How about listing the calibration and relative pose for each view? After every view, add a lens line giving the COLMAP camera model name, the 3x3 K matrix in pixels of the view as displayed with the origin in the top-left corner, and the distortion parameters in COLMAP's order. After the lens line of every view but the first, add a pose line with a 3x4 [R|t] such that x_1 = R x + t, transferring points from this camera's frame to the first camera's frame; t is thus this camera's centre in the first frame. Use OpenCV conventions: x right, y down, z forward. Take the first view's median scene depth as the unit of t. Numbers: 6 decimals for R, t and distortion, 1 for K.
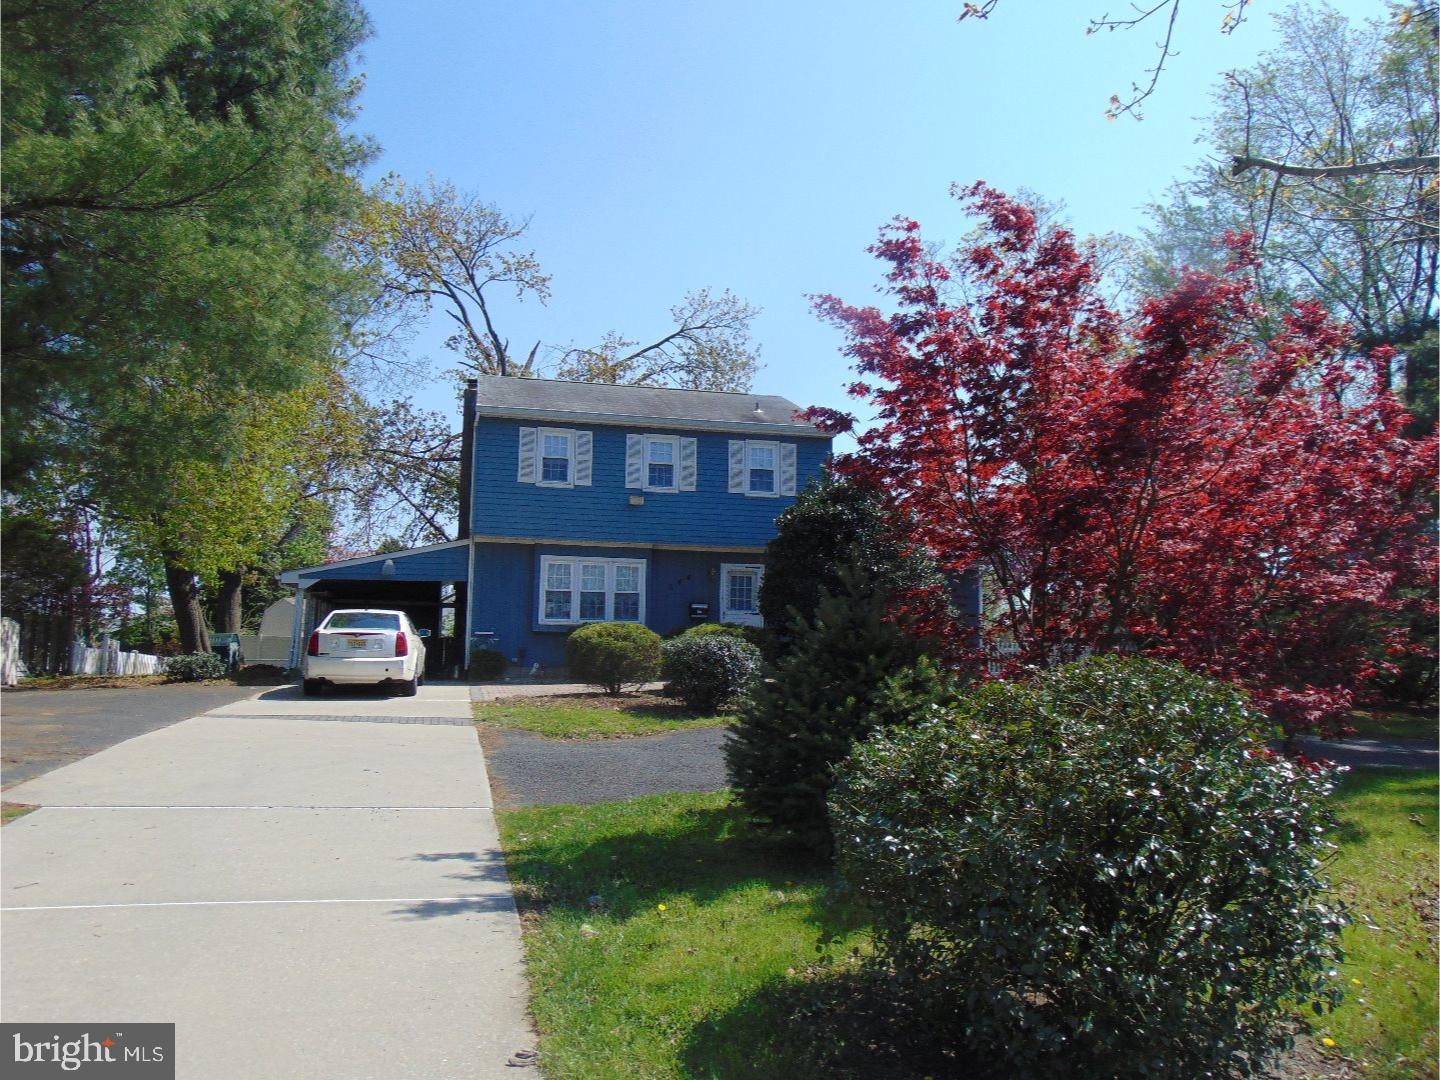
lens RADIAL K [[1084.9, 0, 720.0], [0, 1084.9, 540.0], [0, 0, 1]] dist [-0.005695, 0.001796]
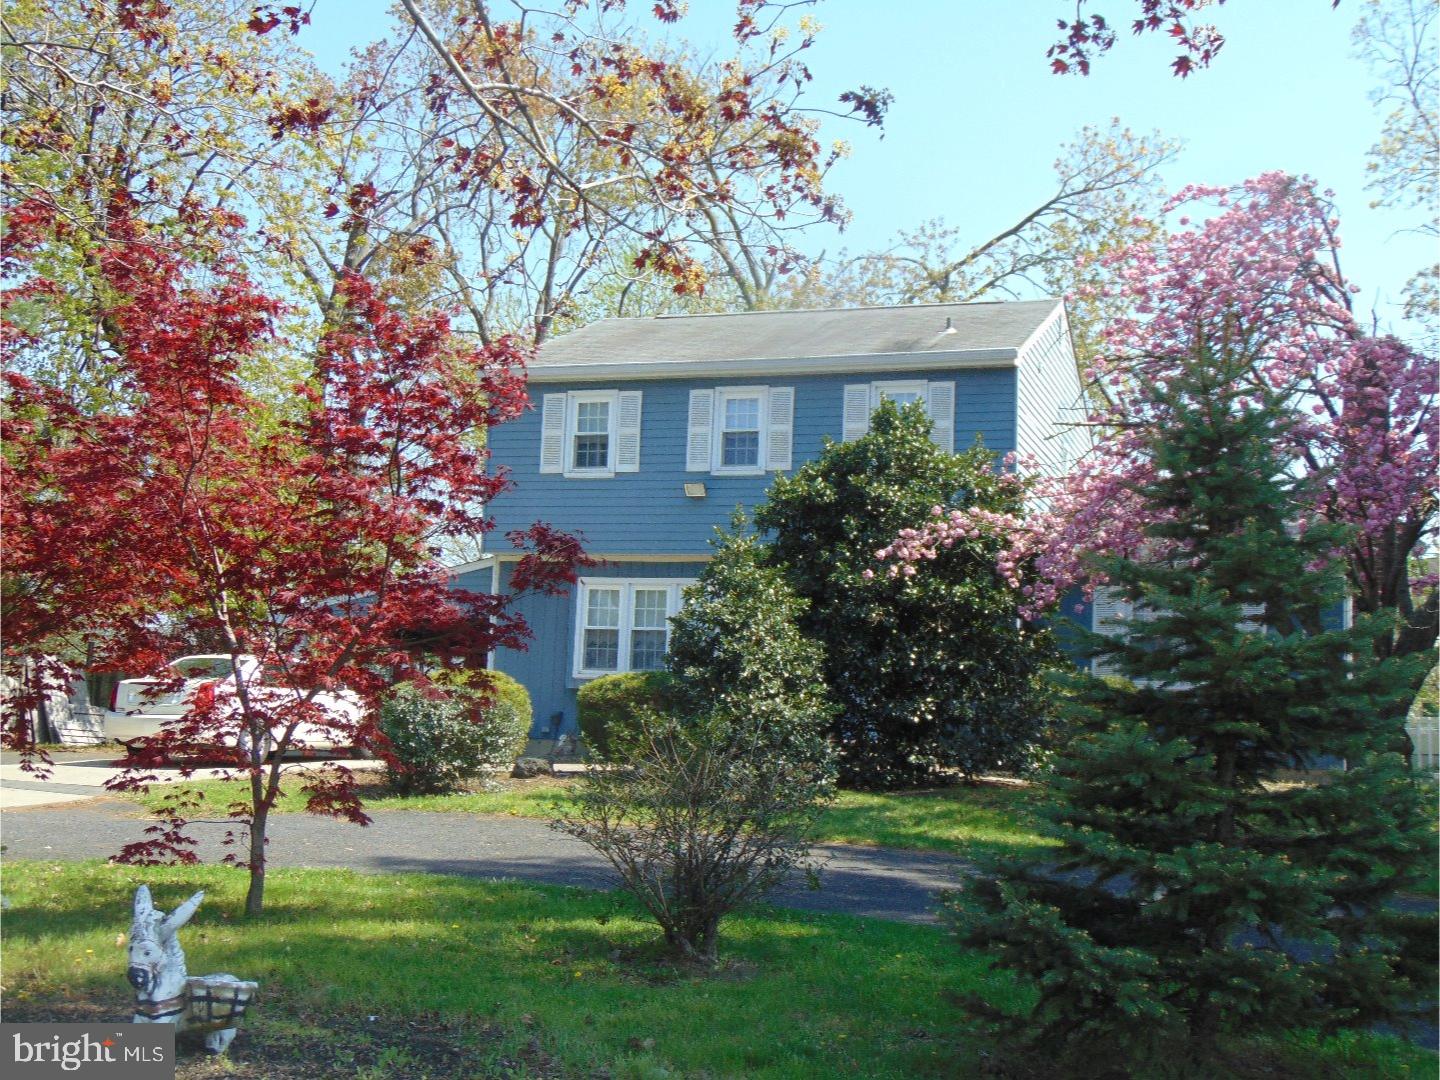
lens RADIAL K [[1742.5, 0, 720.0], [0, 1742.5, 540.0], [0, 0, 1]] dist [0.006971, -0.037044]
pose [[0.853710, -0.041193, -0.519117, 0.478400], [0.036260, 0.999149, -0.019654, 0.015159], [0.519485, -0.002045, 0.854477, 0.104084]]
